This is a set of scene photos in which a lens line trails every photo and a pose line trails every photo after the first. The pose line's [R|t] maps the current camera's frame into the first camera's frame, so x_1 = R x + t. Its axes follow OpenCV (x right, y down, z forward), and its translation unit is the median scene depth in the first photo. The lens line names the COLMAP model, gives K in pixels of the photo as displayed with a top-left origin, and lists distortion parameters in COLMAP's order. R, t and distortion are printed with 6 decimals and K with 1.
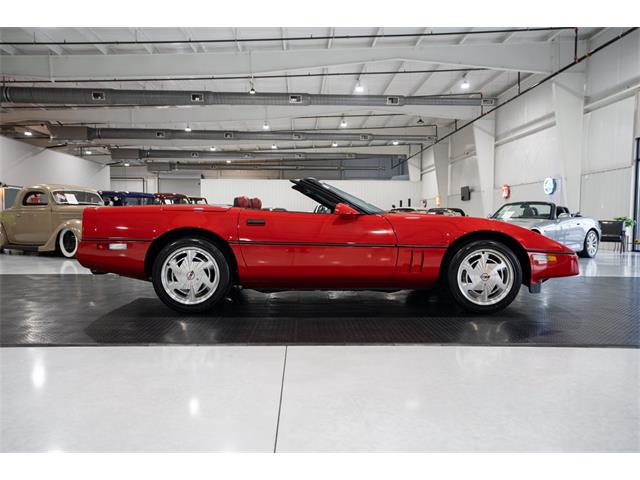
lens RADIAL K [[504.4, 0, 318.1], [0, 504.4, 243.8], [0, 0, 1]] dist [0.040481, 0.039170]
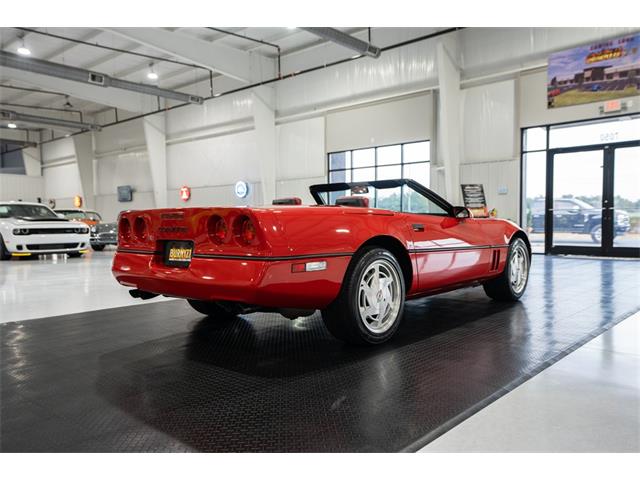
lens RADIAL K [[536.0, 0, 321.9], [0, 536.0, 241.4], [0, 0, 1]] dist [0.058105, 0.051150]
pose [[0.677542, -0.041281, 0.734324, -0.271703], [0.049977, 0.998700, 0.010030, -0.010343], [-0.733784, 0.029904, 0.678725, 0.146059]]
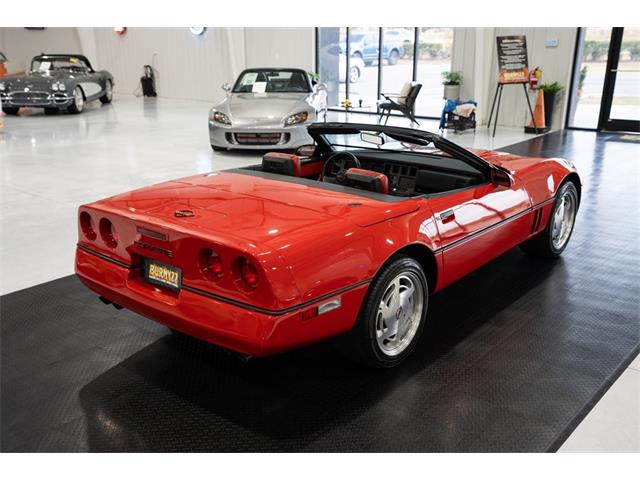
lens RADIAL K [[690.6, 0, 317.0], [0, 690.6, 245.4], [0, 0, 1]] dist [0.123411, 0.000000]
pose [[0.659934, -0.241567, 0.711430, -0.282536], [0.048888, 0.958702, 0.280179, -0.086605], [-0.749732, -0.150119, 0.644489, 0.147522]]
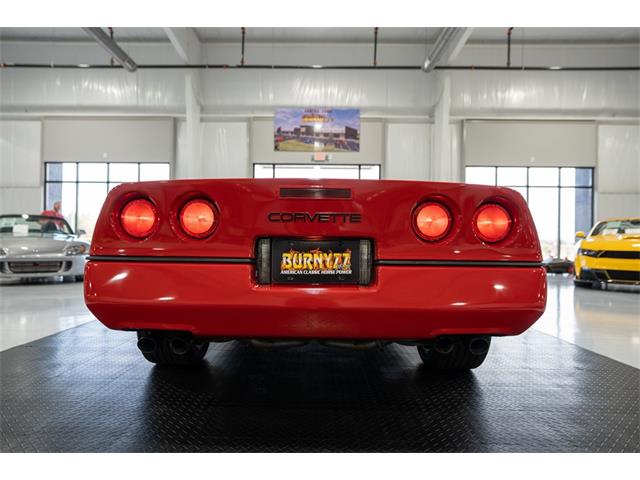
lens RADIAL K [[437.4, 0, 313.1], [0, 437.4, 244.1], [0, 0, 1]] dist [-0.002424, 0.026676]
pose [[0.034167, -0.005690, 0.999400, -0.248137], [0.038954, 0.999231, 0.004357, -0.011185], [-0.998657, 0.038782, 0.034363, 0.352946]]
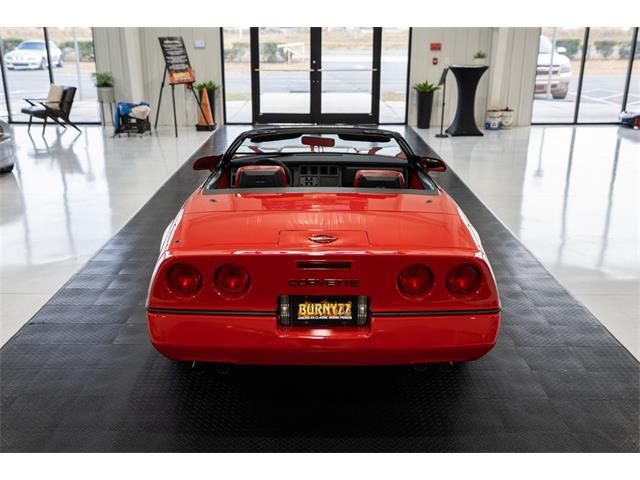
lens RADIAL K [[690.6, 0, 320.7], [0, 690.6, 243.9], [0, 0, 1]] dist [0.123411, 0.000000]
pose [[0.018524, -0.314212, 0.949172, -0.346882], [0.050245, 0.948428, 0.312986, -0.097975], [-0.998565, 0.041894, 0.033357, 0.349011]]
